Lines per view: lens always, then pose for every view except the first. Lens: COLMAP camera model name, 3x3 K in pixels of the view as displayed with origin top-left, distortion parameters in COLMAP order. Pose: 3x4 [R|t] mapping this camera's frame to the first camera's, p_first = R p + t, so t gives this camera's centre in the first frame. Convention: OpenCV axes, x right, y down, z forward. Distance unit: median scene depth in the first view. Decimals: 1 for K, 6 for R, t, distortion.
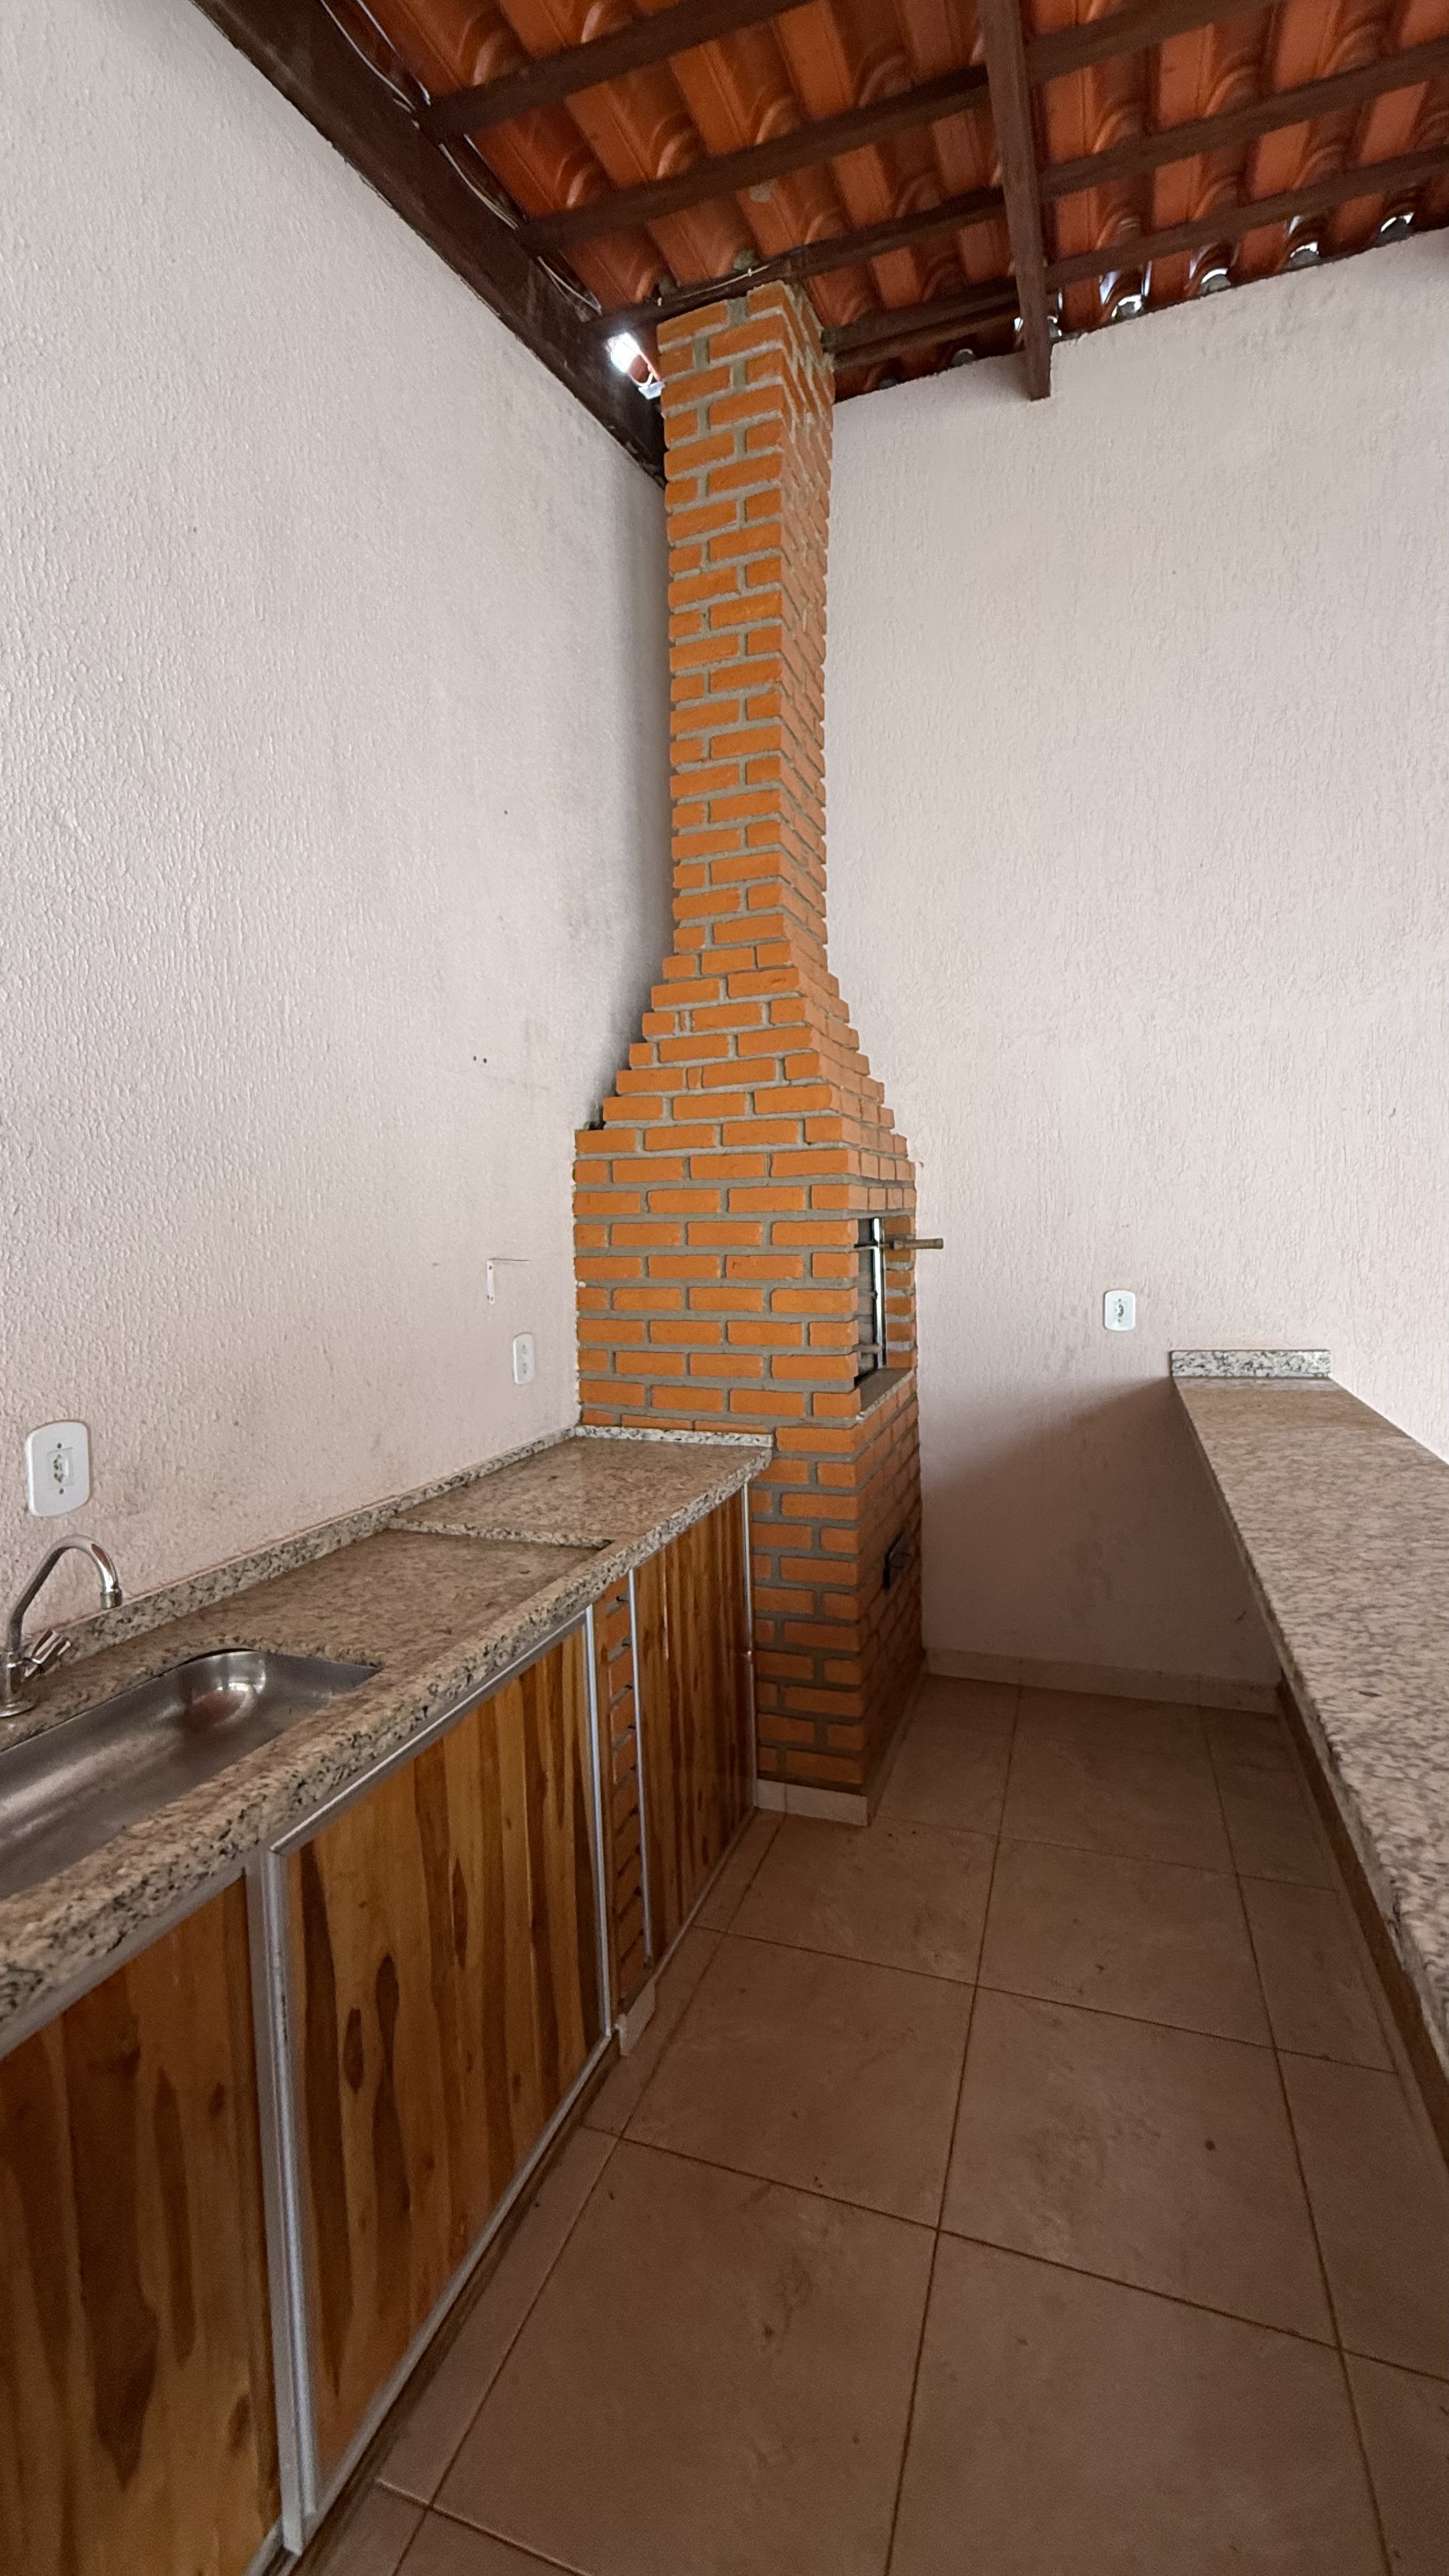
lens RADIAL K [[1031.4, 0, 732.3], [0, 1031.4, 1289.6], [0, 0, 1]] dist [-0.000943, 0.000333]
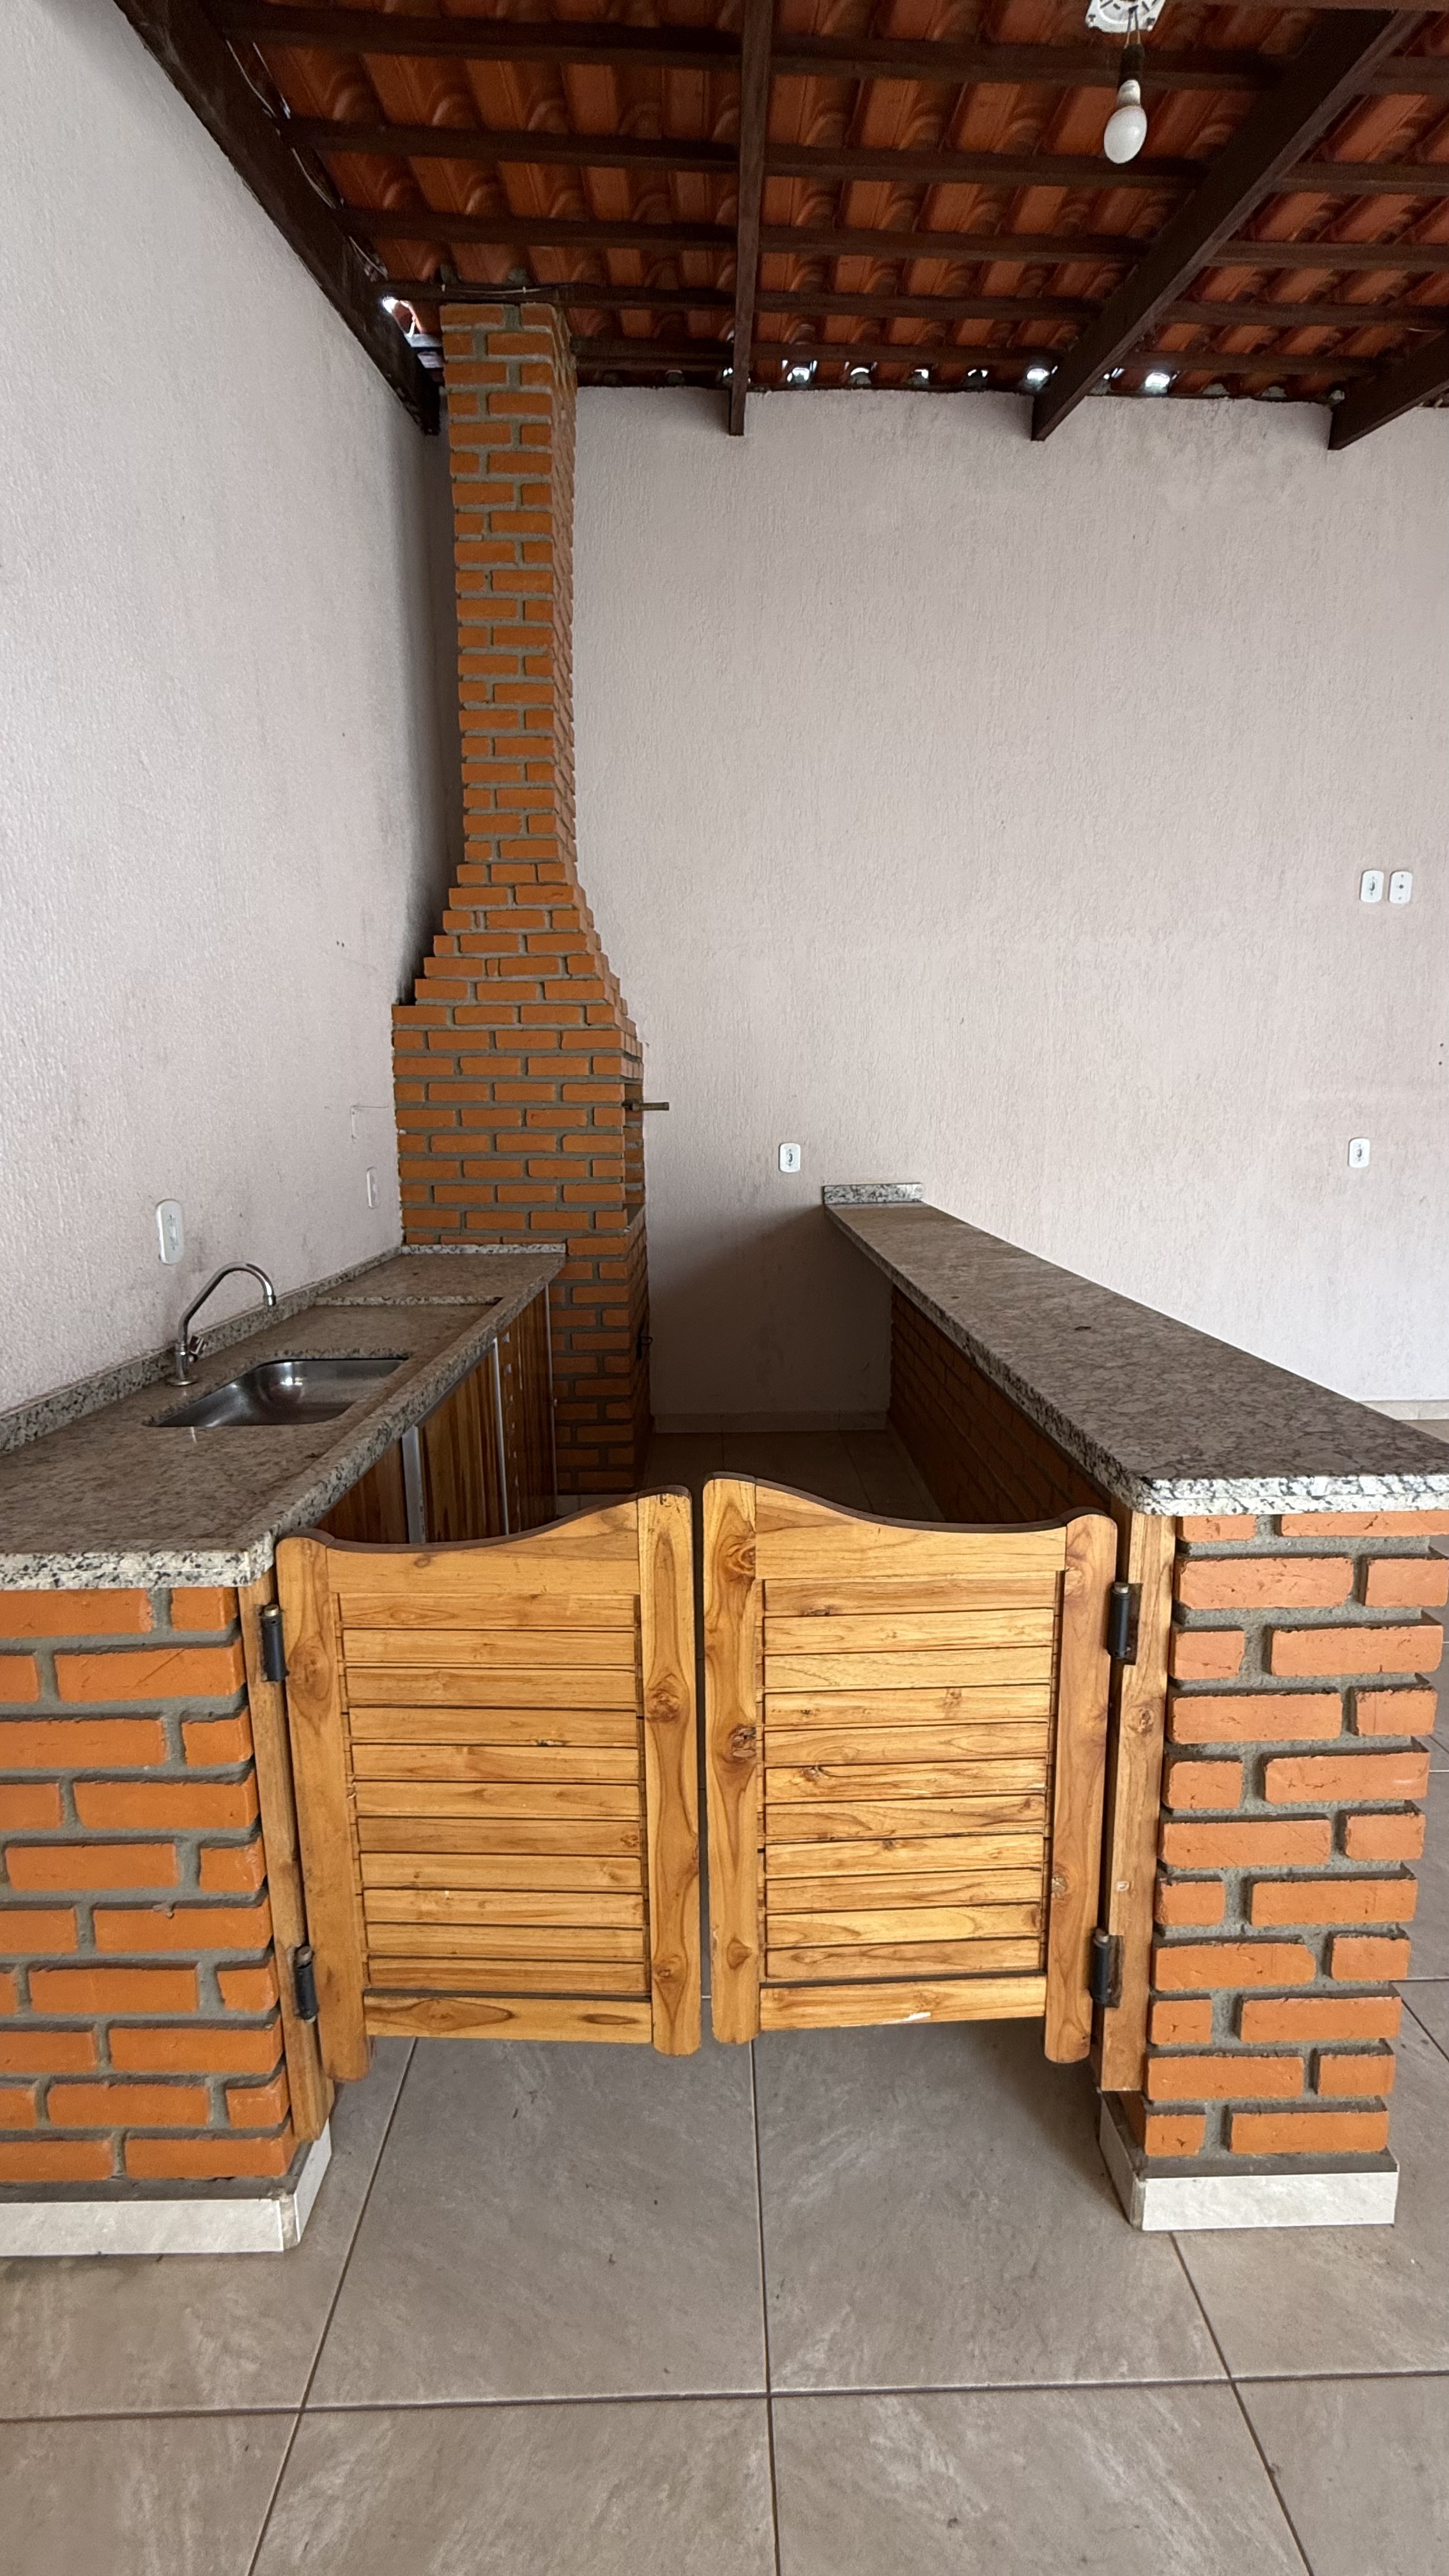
lens RADIAL K [[1031.4, 0, 730.5], [0, 1031.4, 1298.2], [0, 0, 1]] dist [-0.000943, 0.000333]
pose [[0.935561, -0.047151, 0.350004, -0.227246], [0.006378, 0.993141, 0.116745, 0.053507], [-0.353108, -0.106990, 0.929445, -0.331080]]
